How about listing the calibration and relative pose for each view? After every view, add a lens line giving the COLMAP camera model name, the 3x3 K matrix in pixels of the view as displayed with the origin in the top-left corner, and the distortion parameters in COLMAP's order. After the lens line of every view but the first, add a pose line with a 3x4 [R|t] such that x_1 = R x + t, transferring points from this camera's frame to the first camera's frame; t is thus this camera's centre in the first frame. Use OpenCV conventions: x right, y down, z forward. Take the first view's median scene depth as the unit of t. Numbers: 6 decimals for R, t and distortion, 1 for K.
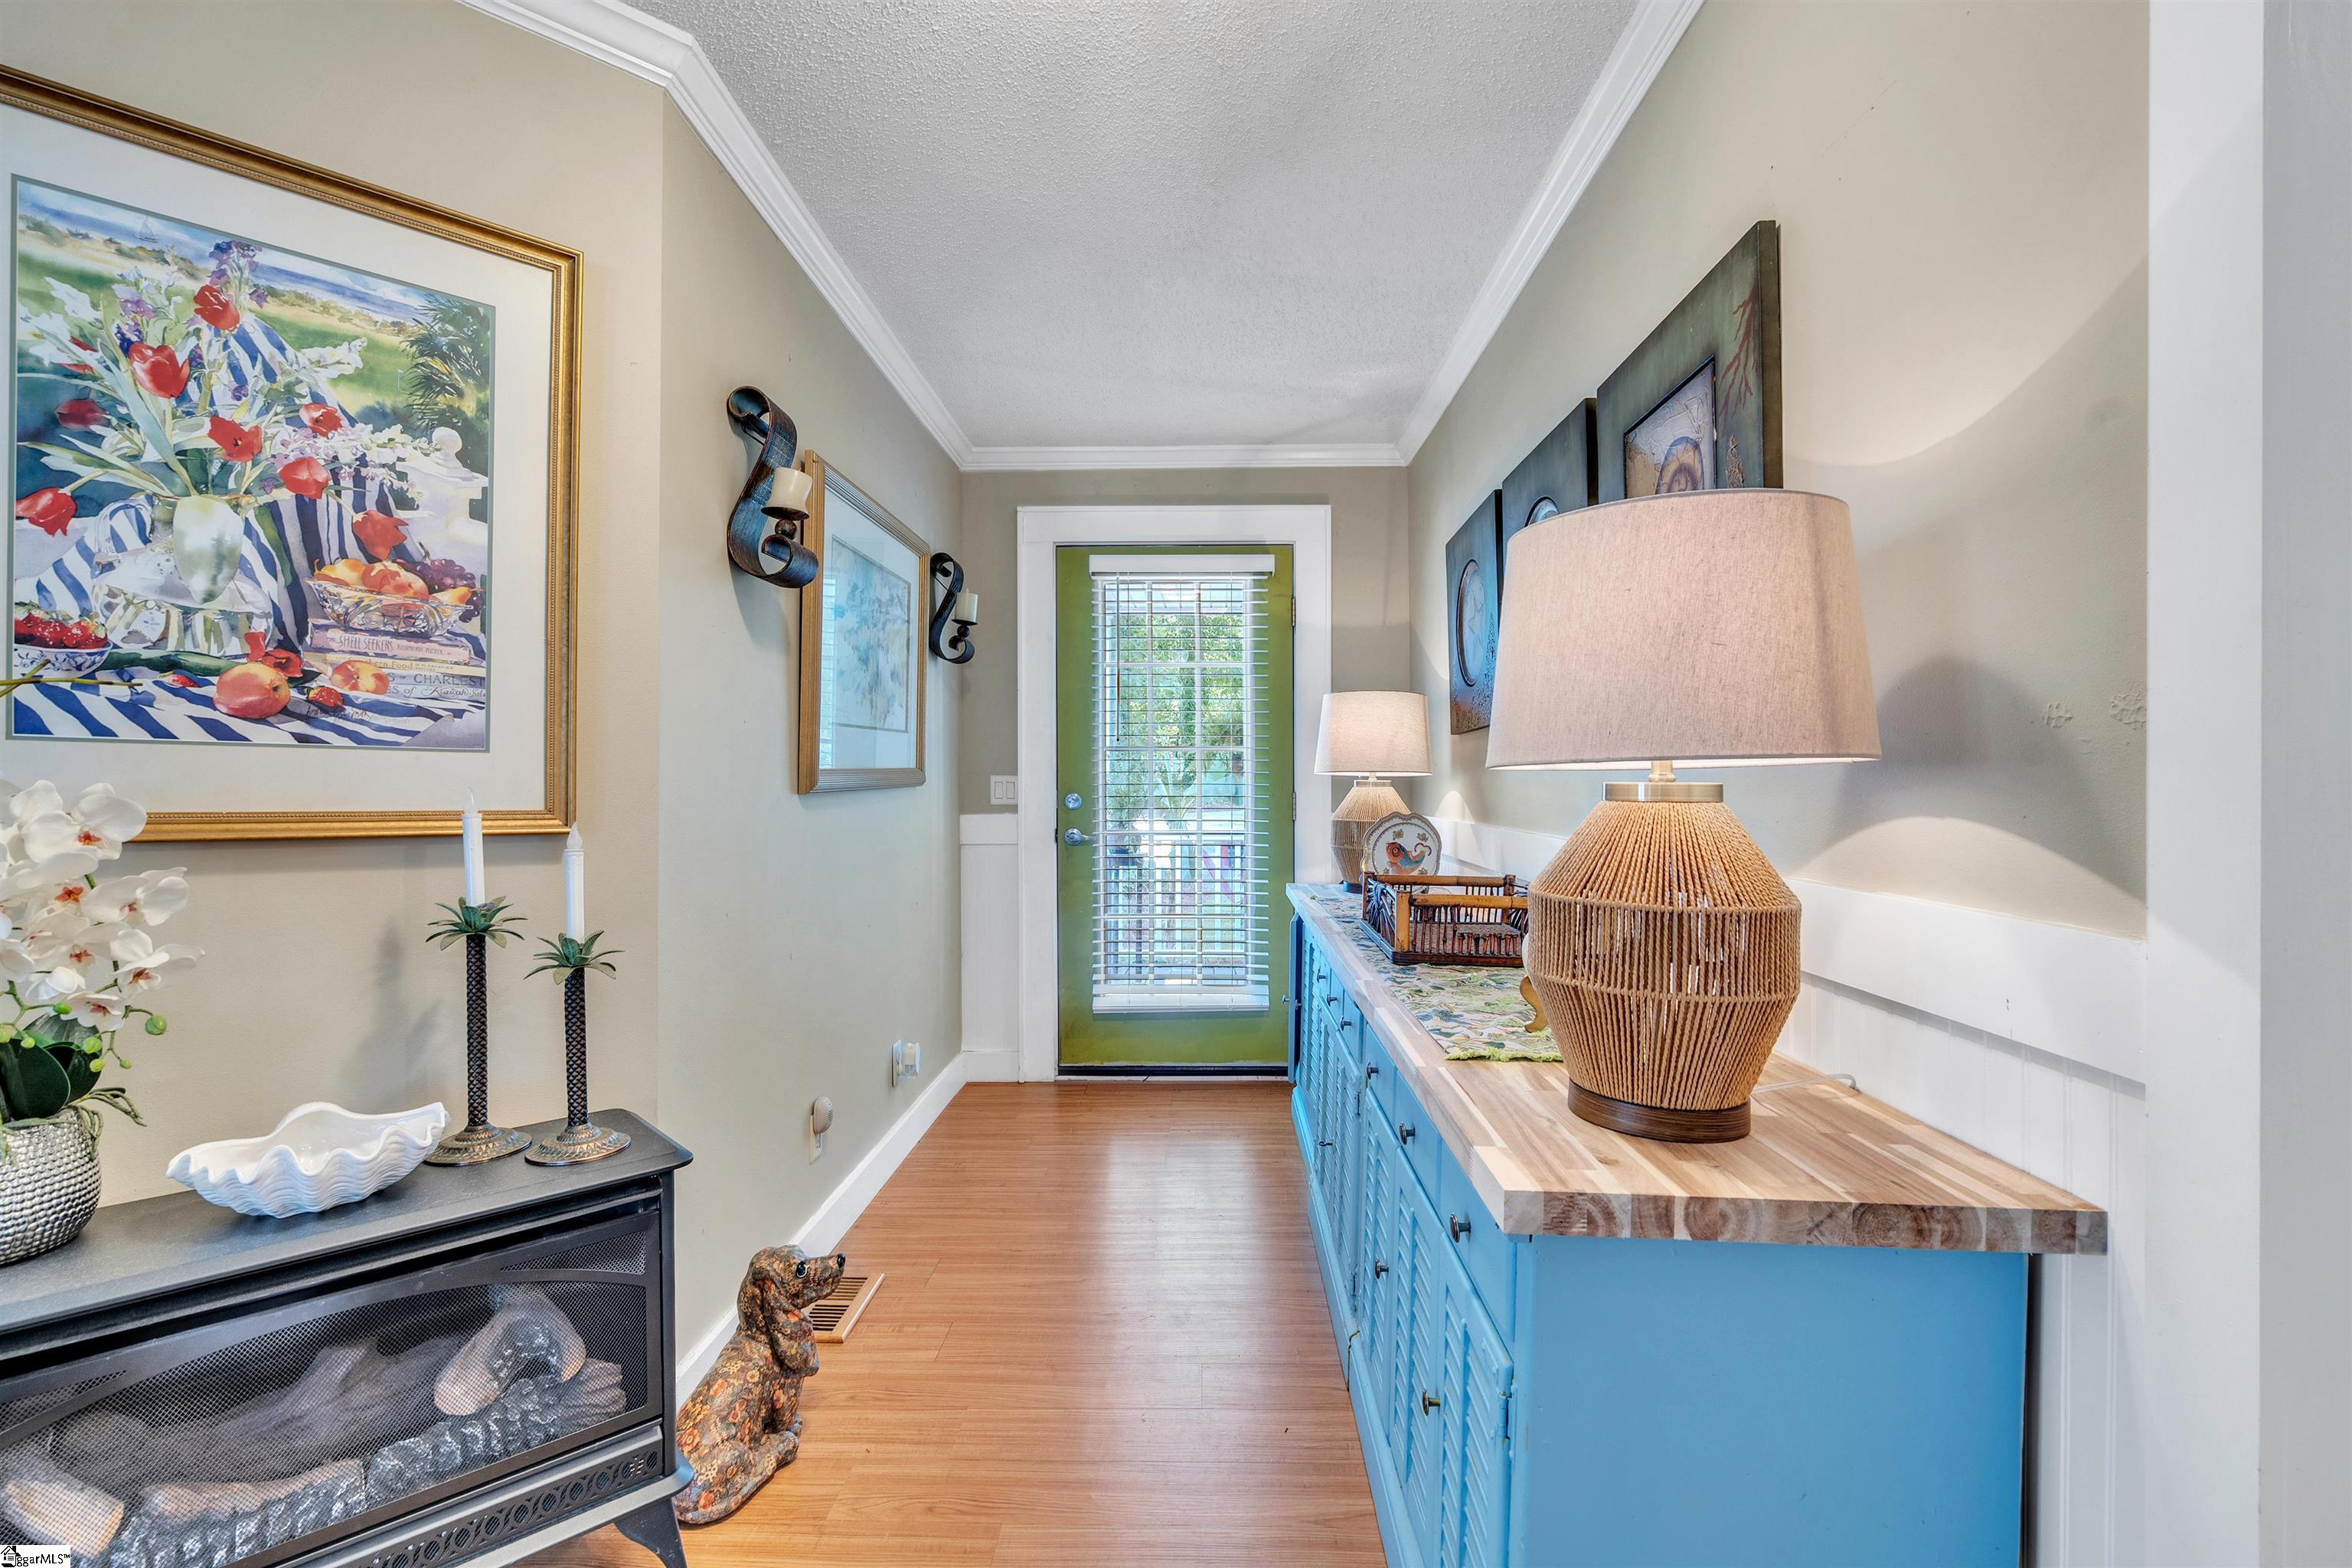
lens RADIAL K [[1066.1, 0, 1177.5], [0, 1066.1, 785.7], [0, 0, 1]] dist [0.000493, 0.001590]
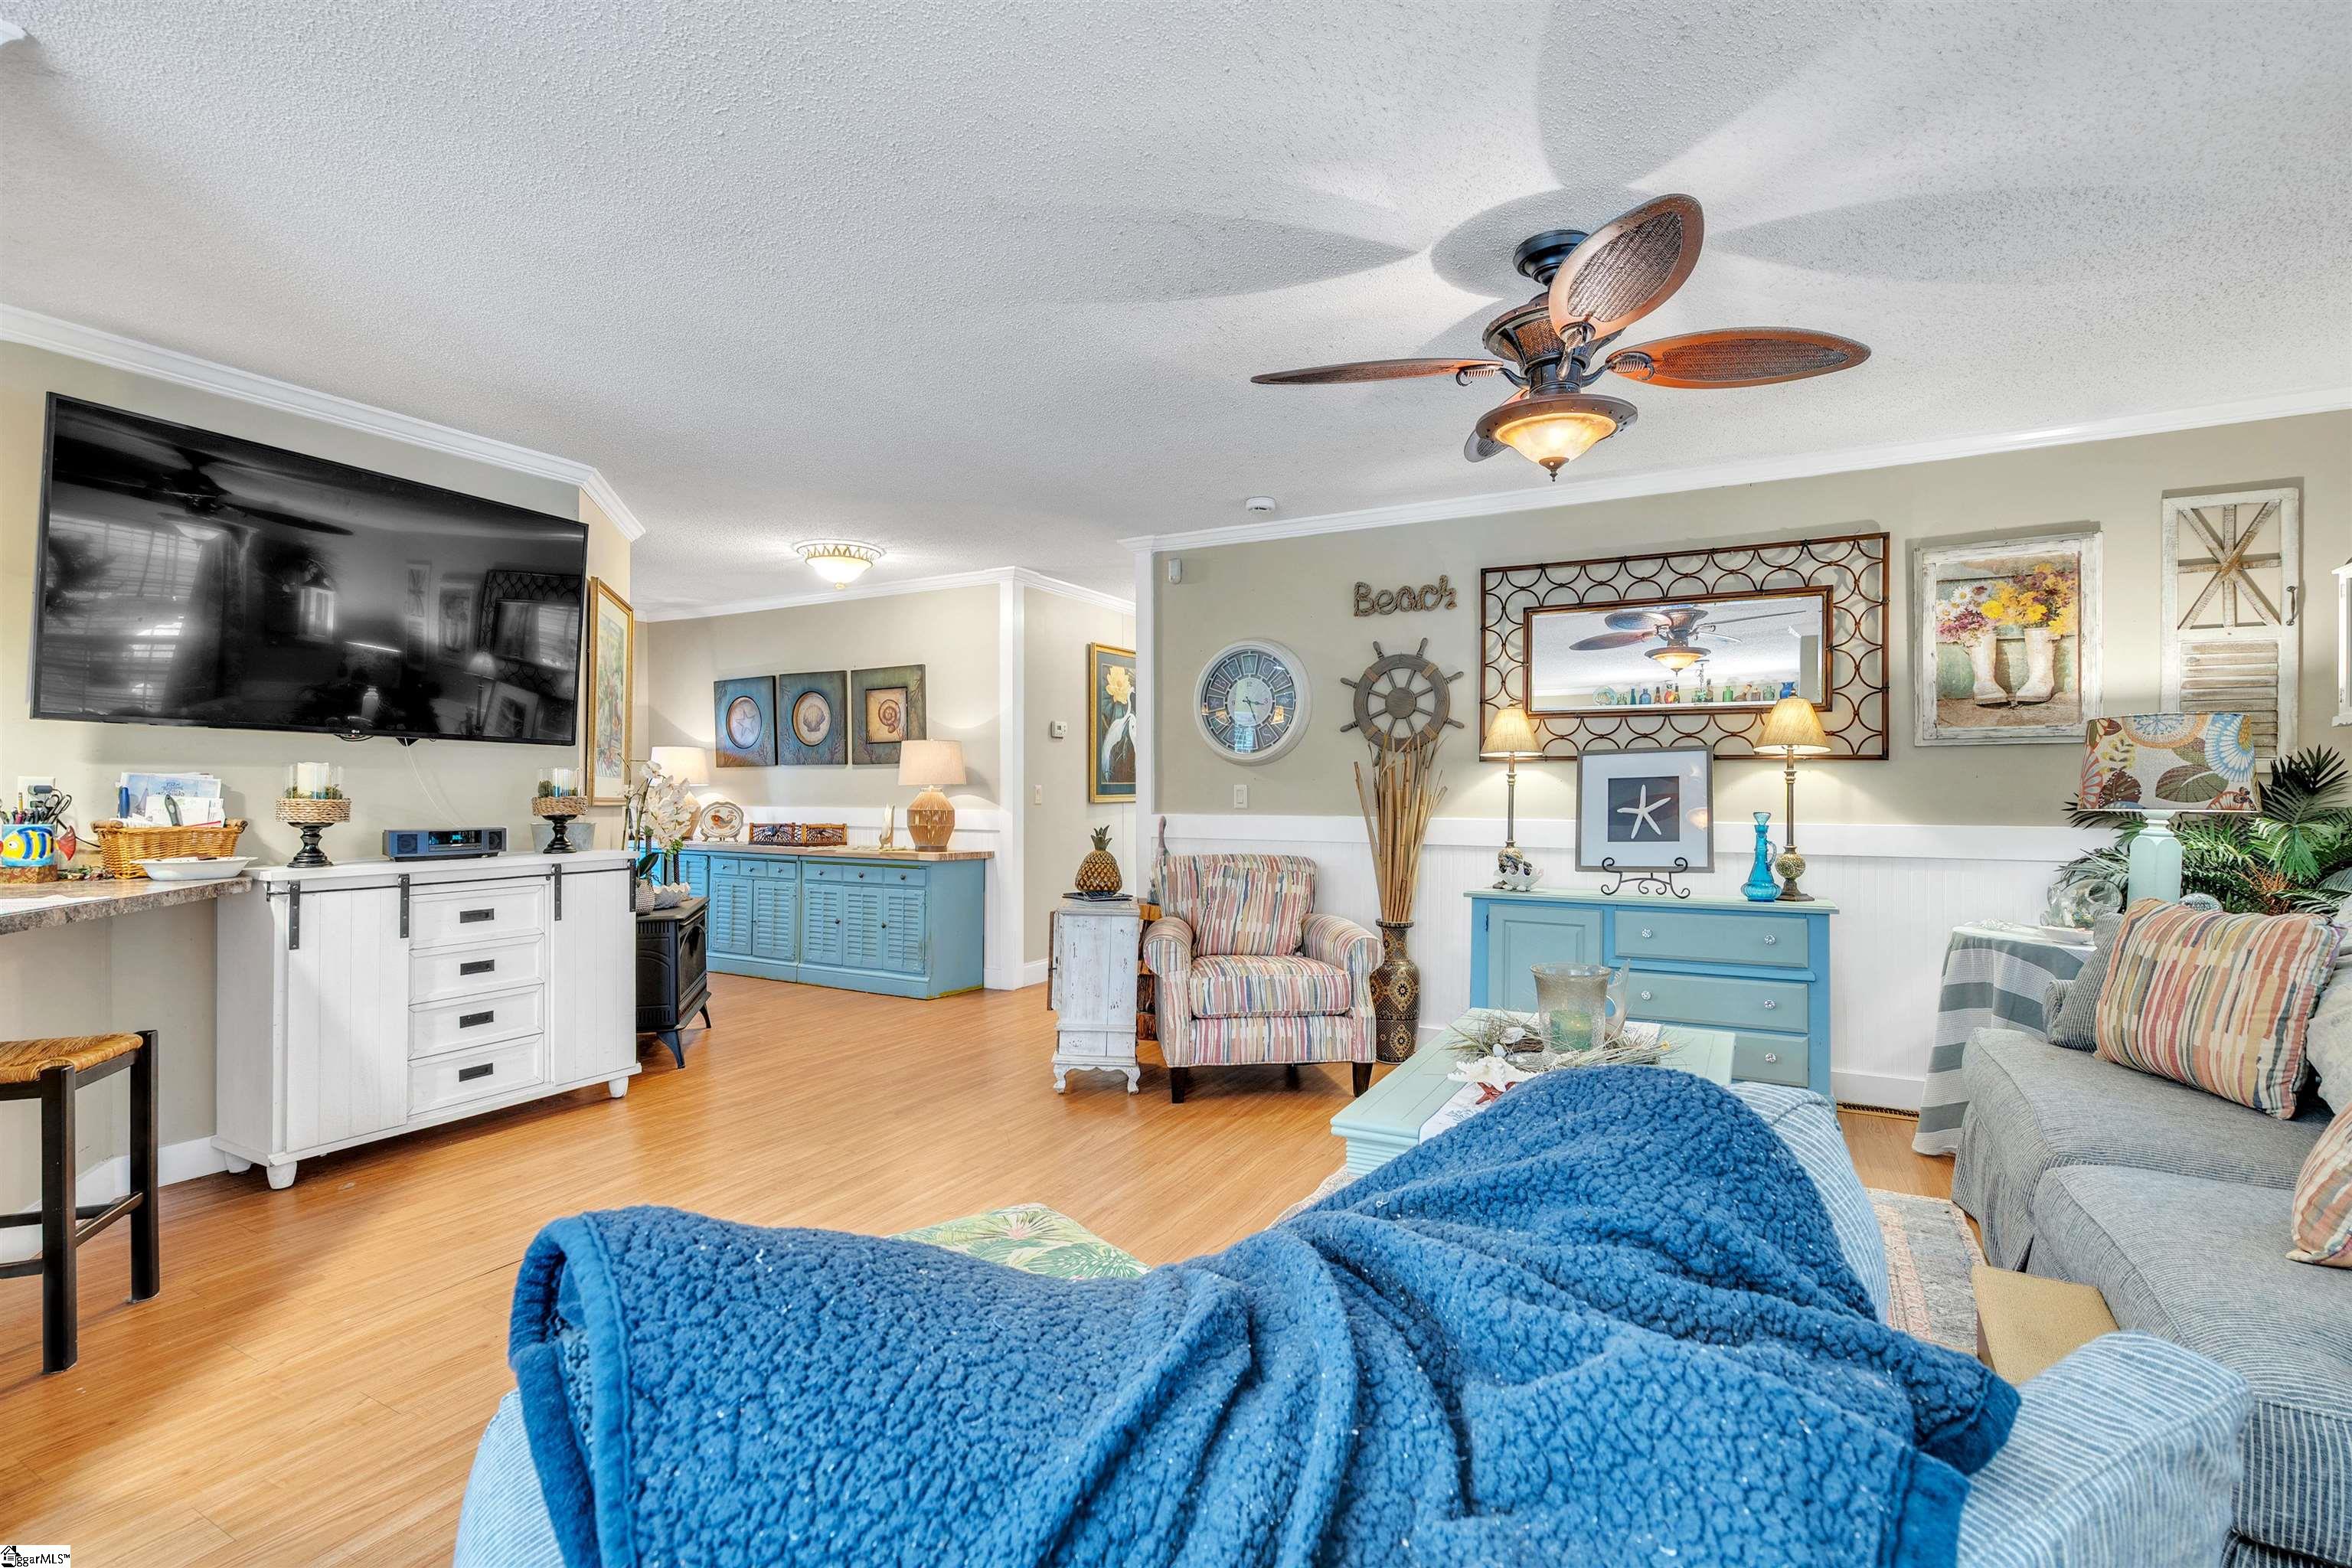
lens RADIAL K [[1066.1, 0, 1179.1], [0, 1066.1, 789.0], [0, 0, 1]] dist [0.000493, 0.001590]
pose [[0.445969, -0.006718, 0.895023, -4.133453], [0.006883, 0.999968, 0.004076, -0.017947], [-0.895022, 0.004343, 0.446001, -2.725454]]
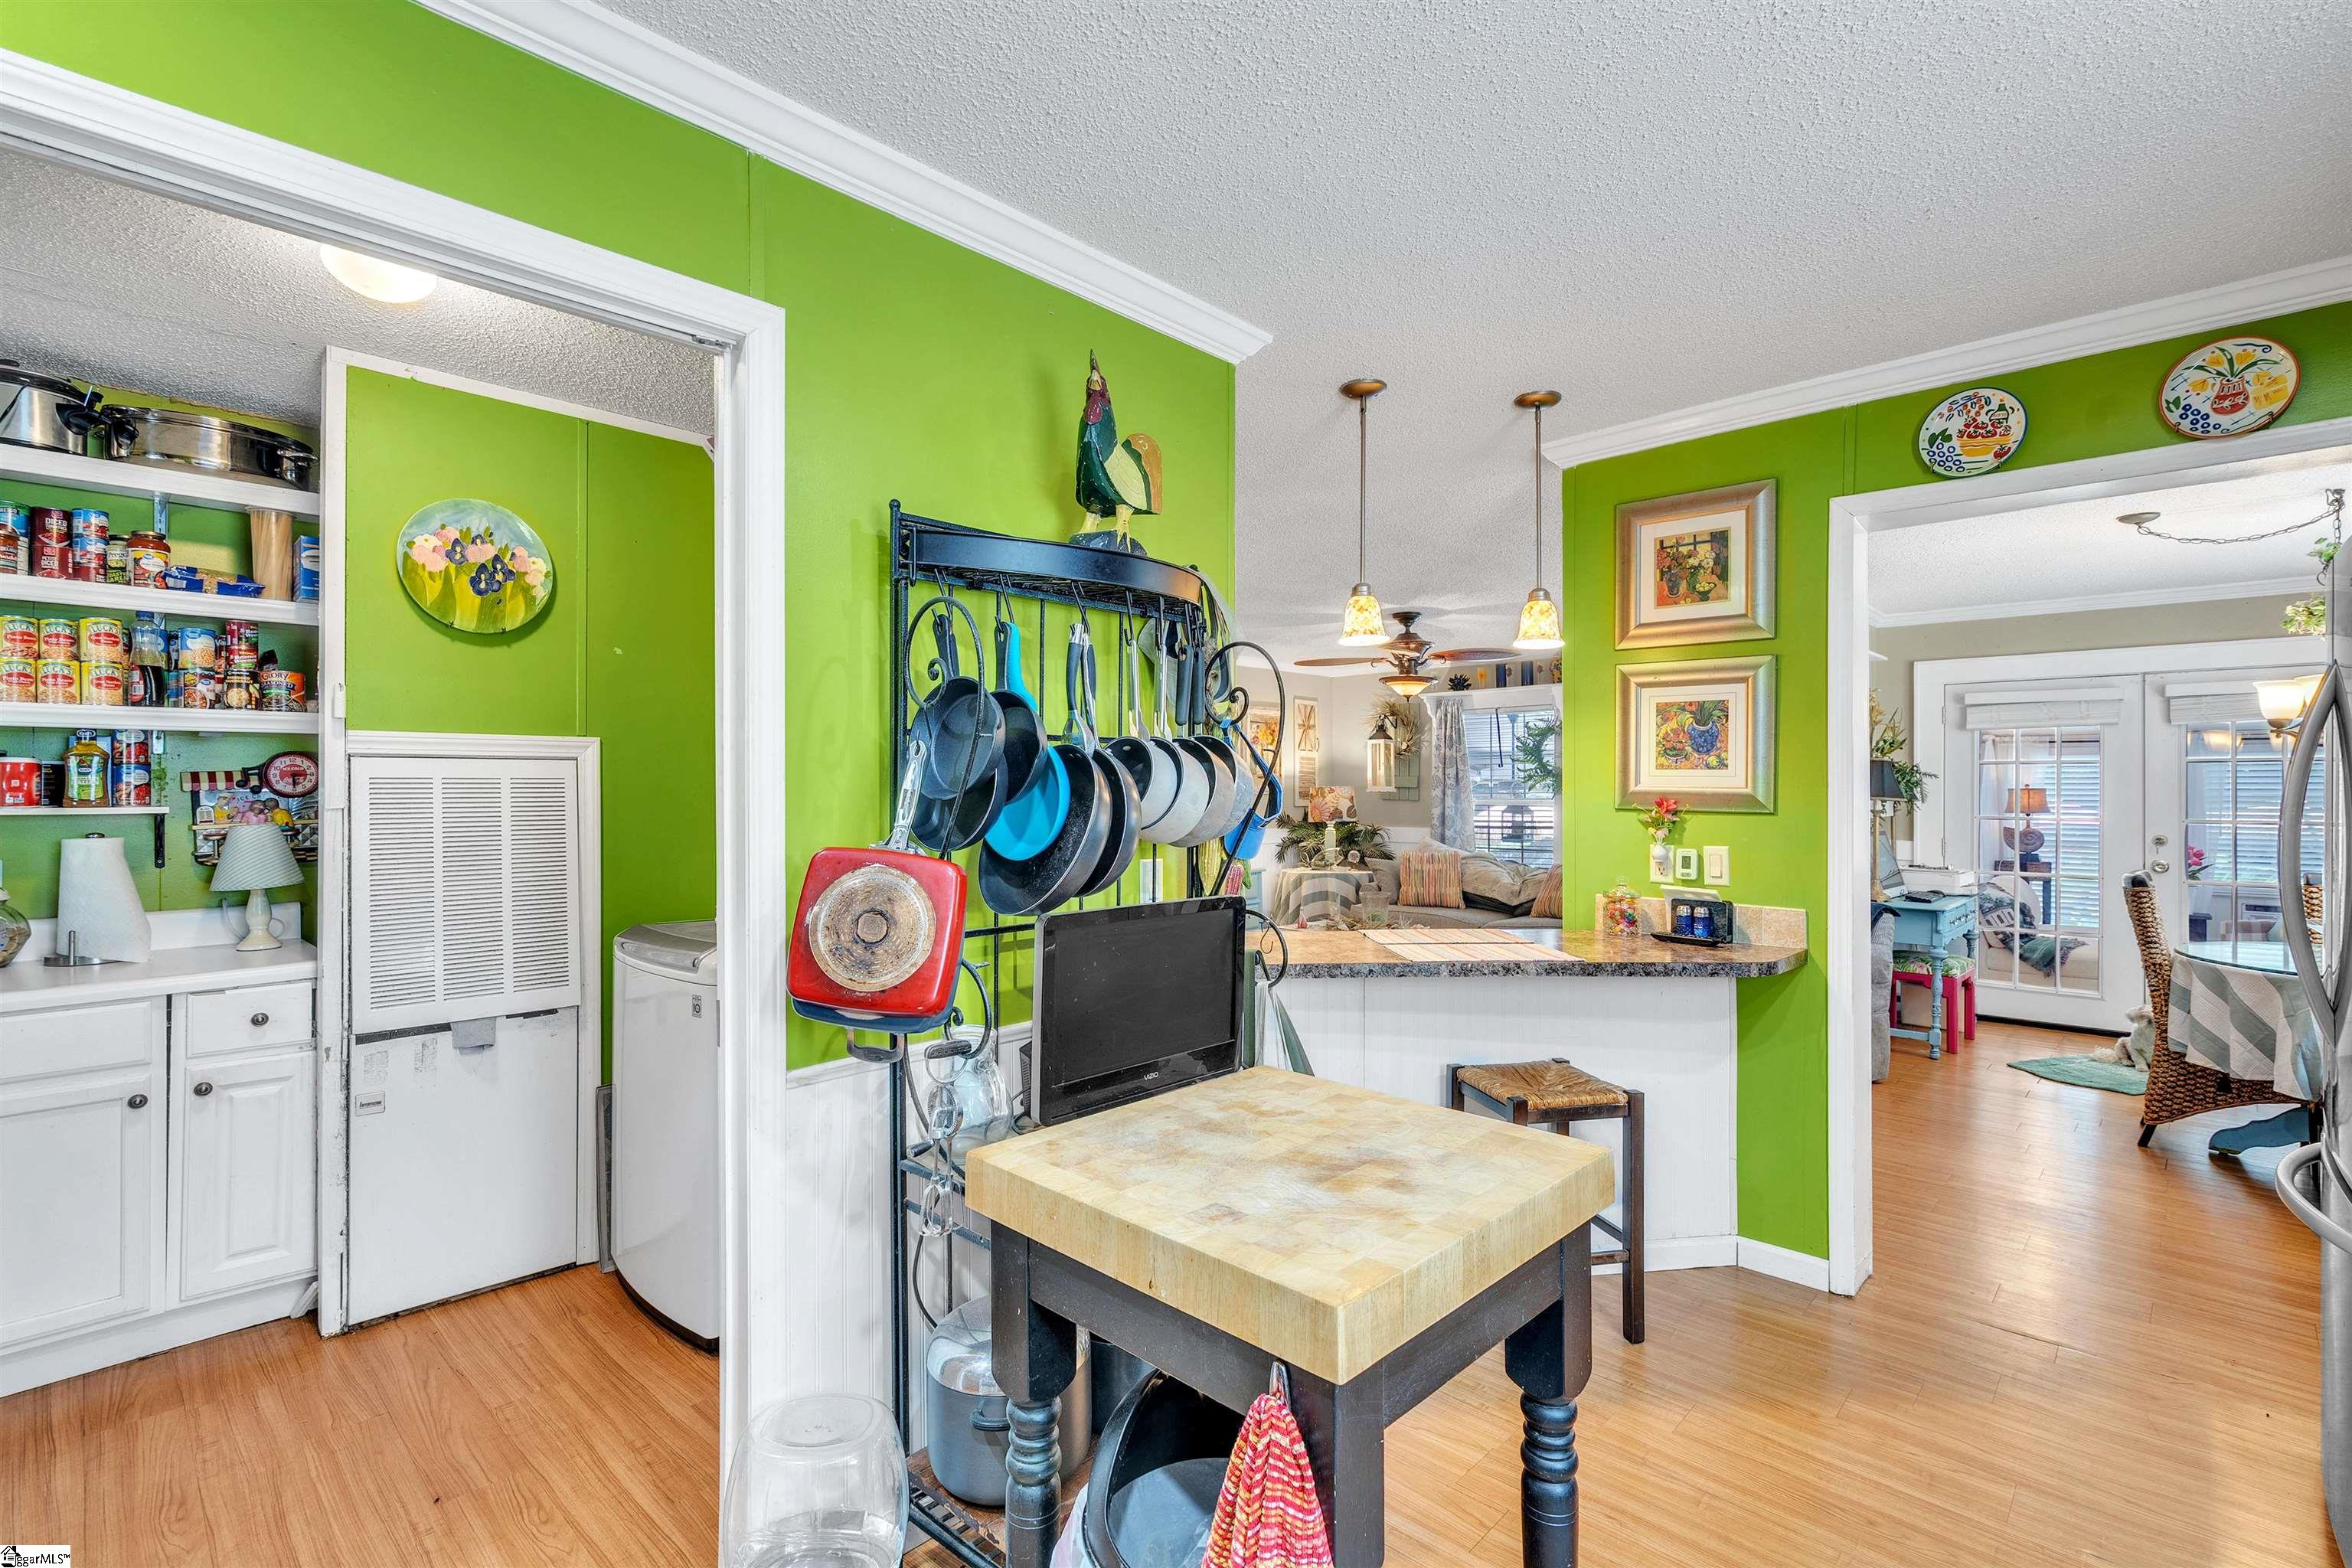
lens RADIAL K [[1066.1, 0, 1171.3], [0, 1066.1, 782.7], [0, 0, 1]] dist [0.000493, 0.001590]
pose [[-0.740098, 0.000089, 0.672499, -4.798169], [0.000253, 1.000000, 0.000146, -0.227309], [-0.672499, 0.000278, -0.740098, 3.150094]]
